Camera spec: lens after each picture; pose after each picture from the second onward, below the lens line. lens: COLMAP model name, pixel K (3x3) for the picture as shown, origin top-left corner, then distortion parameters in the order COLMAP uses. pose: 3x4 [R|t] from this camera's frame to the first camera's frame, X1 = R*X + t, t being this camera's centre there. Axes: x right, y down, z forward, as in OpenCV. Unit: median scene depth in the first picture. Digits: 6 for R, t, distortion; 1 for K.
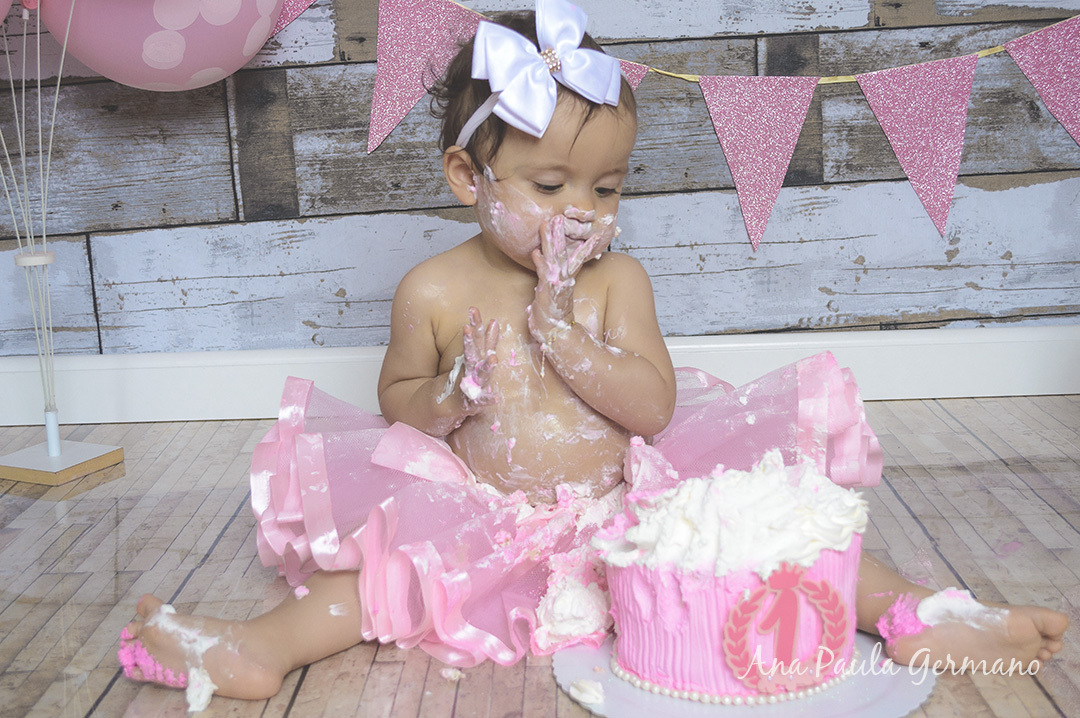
lens RADIAL K [[1475.0, 0, 539.4], [0, 1475.0, 360.8], [0, 0, 1]] dist [-0.033625, 0.028801]
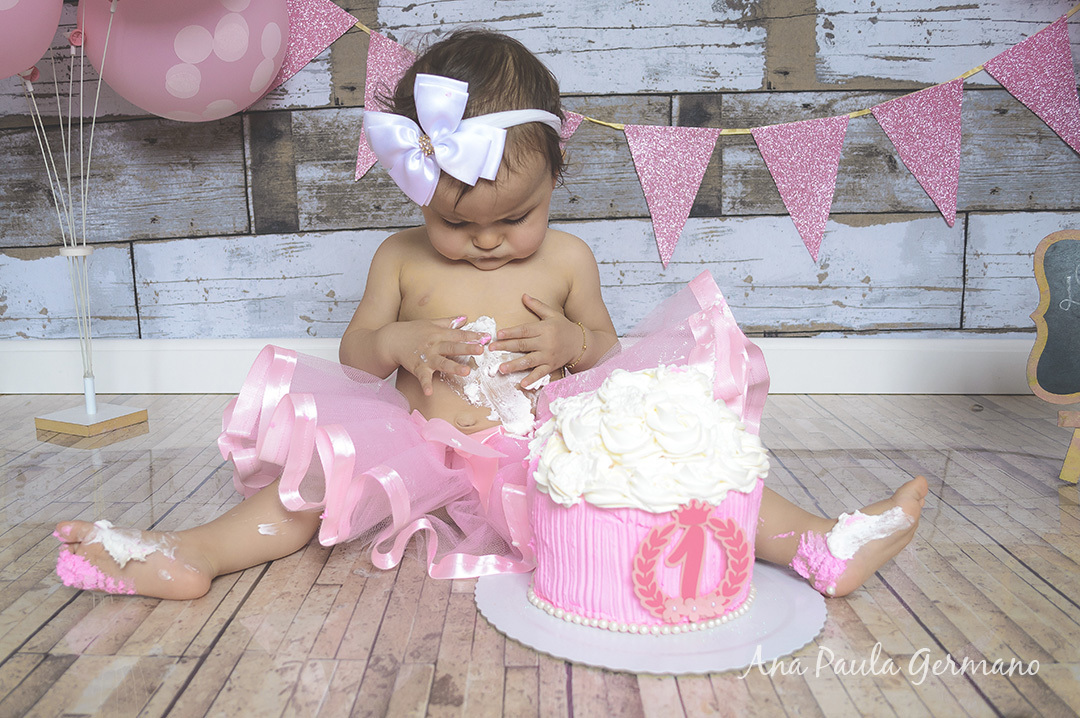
lens RADIAL K [[1018.8, 0, 494.2], [0, 1018.8, 419.6], [0, 0, 1]] dist [-0.087703, 0.023734]
pose [[0.999473, 0.030783, -0.010330, 0.015838], [-0.030500, 0.999183, 0.026514, 0.033992], [0.011138, -0.026185, 0.999595, 0.145644]]
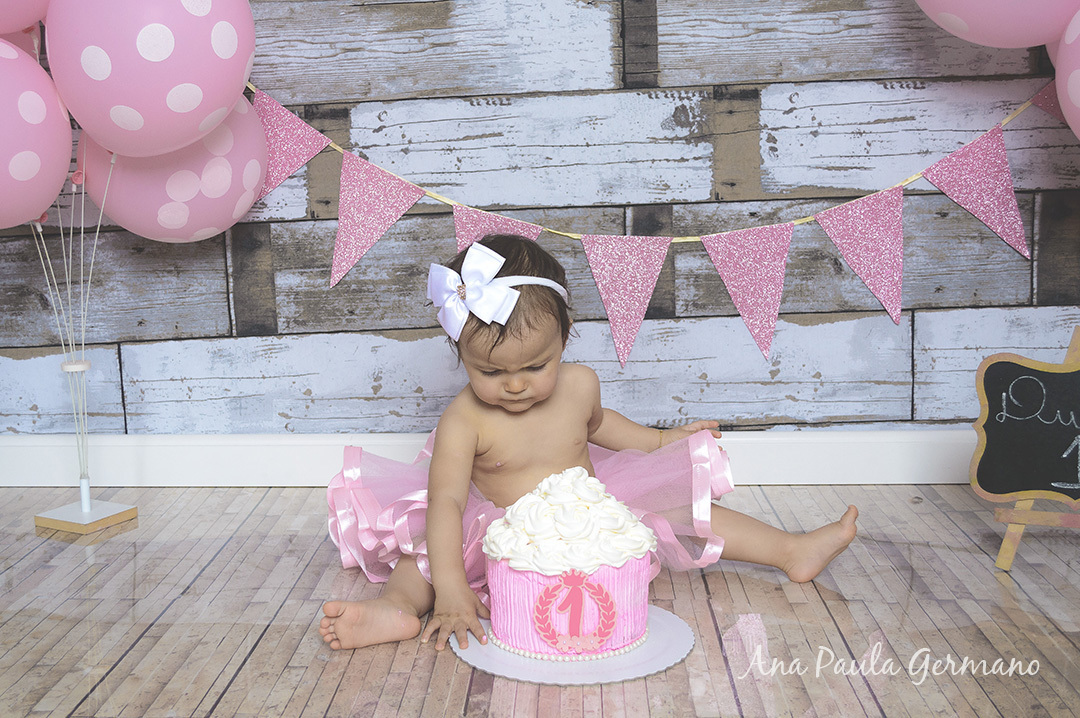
lens RADIAL K [[1325.3, 0, 507.4], [0, 1325.3, 369.3], [0, 0, 1]] dist [-0.046944, -0.016041]
pose [[0.999212, 0.022632, -0.032605, 0.083502], [-0.023938, 0.998903, -0.040238, -0.023925], [0.031658, 0.040987, 0.998658, -0.179051]]
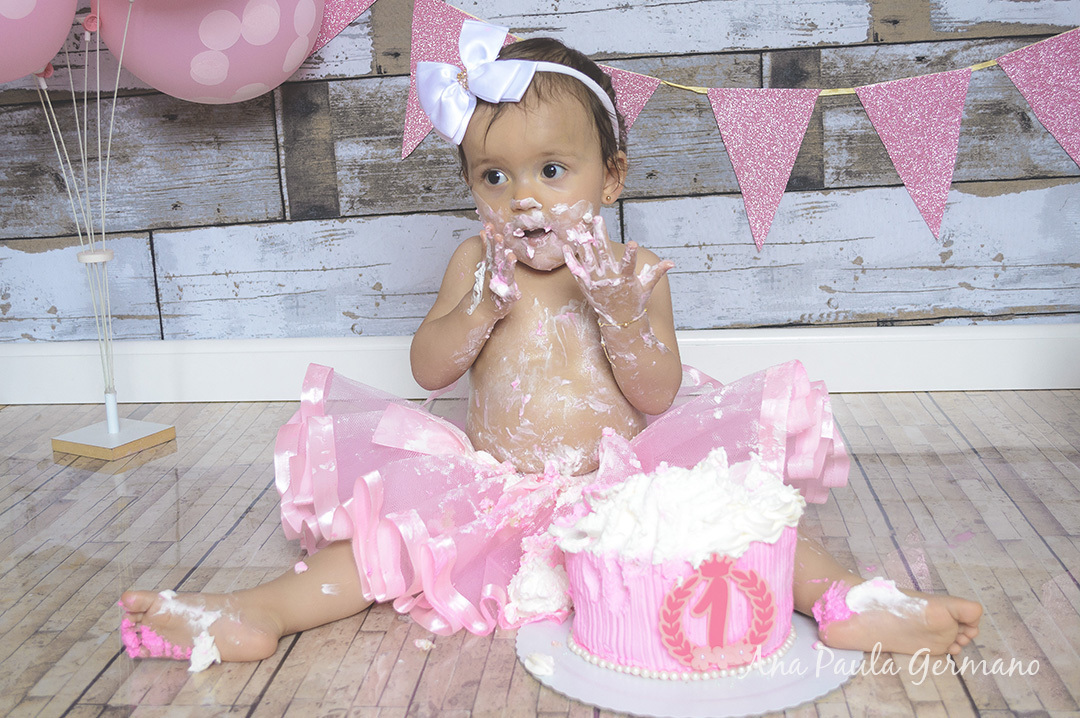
lens RADIAL K [[1392.1, 0, 535.2], [0, 1392.1, 358.0], [0, 0, 1]] dist [-0.036588, 0.006291]
pose [[0.997704, 0.012892, -0.066484, 0.052612], [-0.011676, 0.999758, 0.018649, -0.014088], [0.066709, -0.017830, 0.997613, -0.022609]]
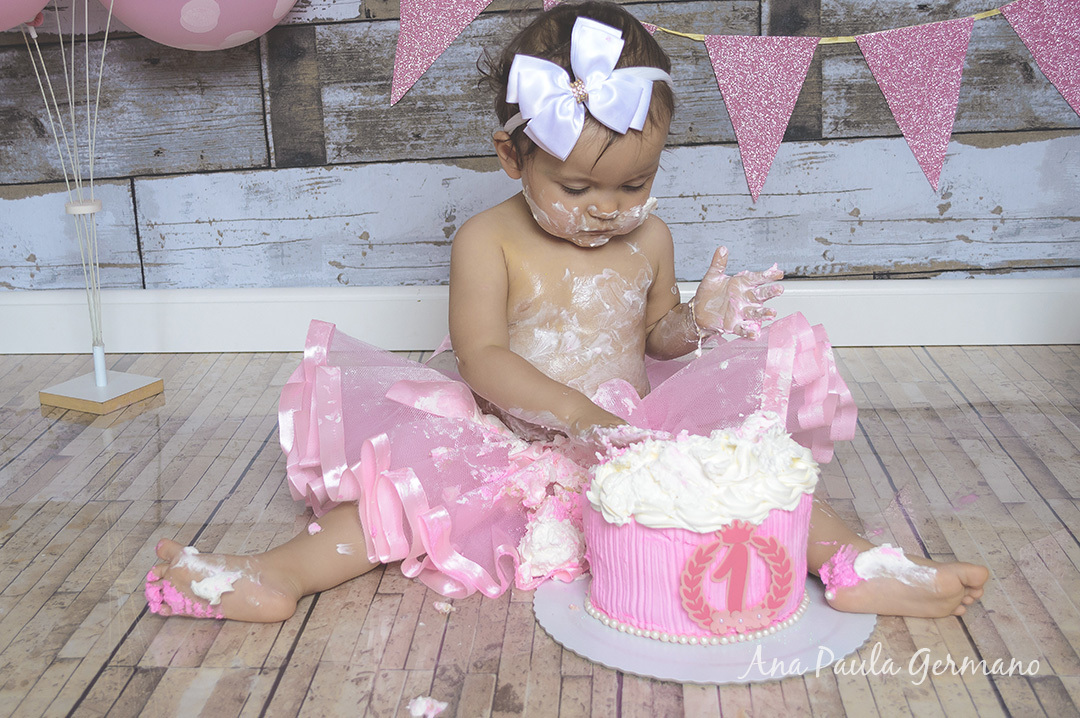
lens RADIAL K [[1461.4, 0, 490.2], [0, 1461.4, 353.7], [0, 0, 1]] dist [-0.042811, -0.022129]
pose [[0.997943, 0.019815, -0.060965, 0.023482], [-0.015862, 0.997782, 0.064653, -0.031450], [0.062111, -0.063553, 0.996044, -0.058510]]
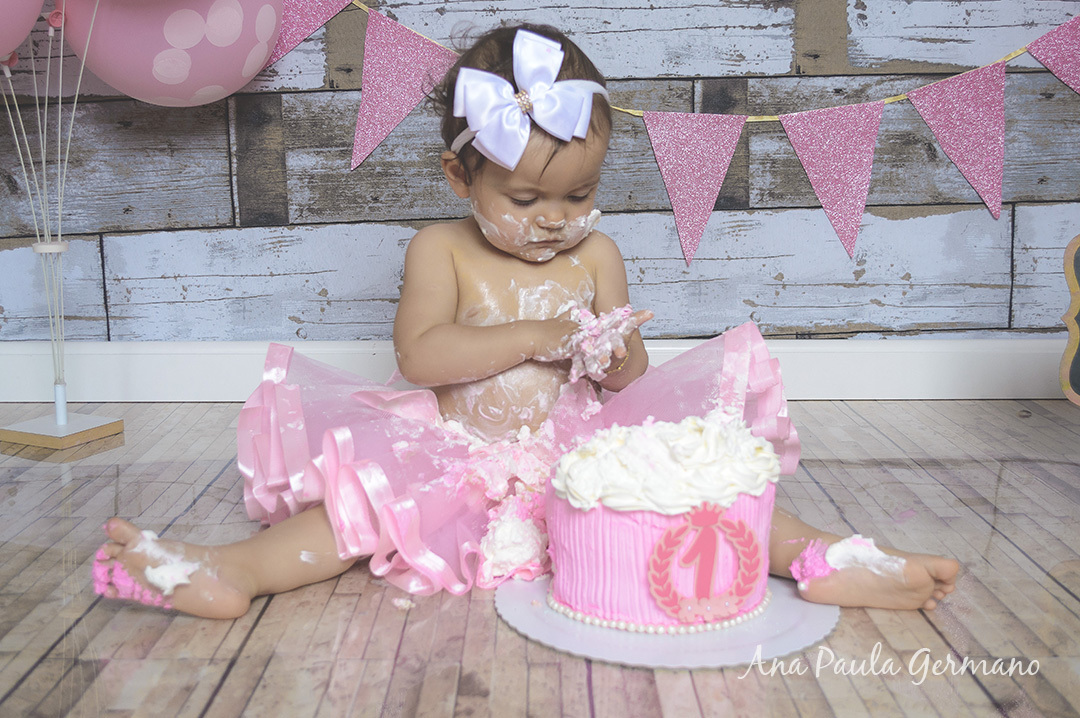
lens RADIAL K [[1267.5, 0, 542.1], [0, 1267.5, 352.9], [0, 0, 1]] dist [-0.054832, -0.010351]
pose [[0.999208, 0.027943, 0.028318, 0.007249], [-0.026853, 0.998911, -0.038163, 0.033757], [-0.029353, 0.037373, 0.998870, 0.026553]]
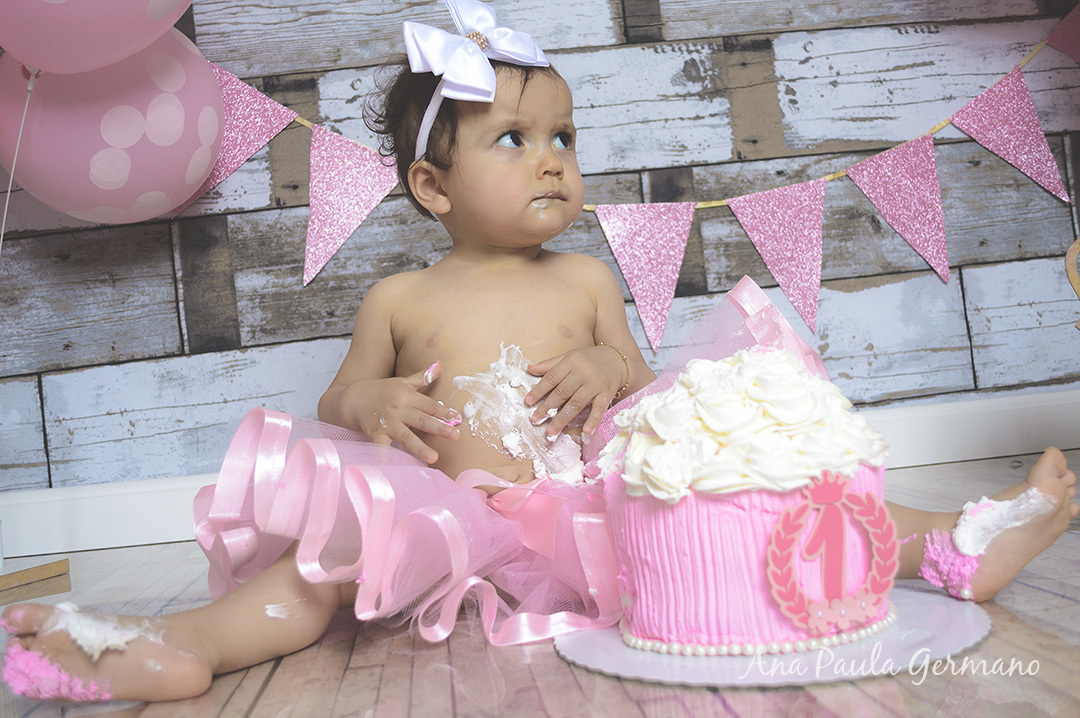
lens RADIAL K [[1105.7, 0, 546.0], [0, 1105.7, 347.1], [0, 0, 1]] dist [-0.039052, -0.024035]
pose [[0.991273, -0.052404, 0.120965, -0.039050], [0.078895, 0.970954, -0.225884, 0.105638], [-0.105614, 0.233456, 0.966615, 0.193665]]
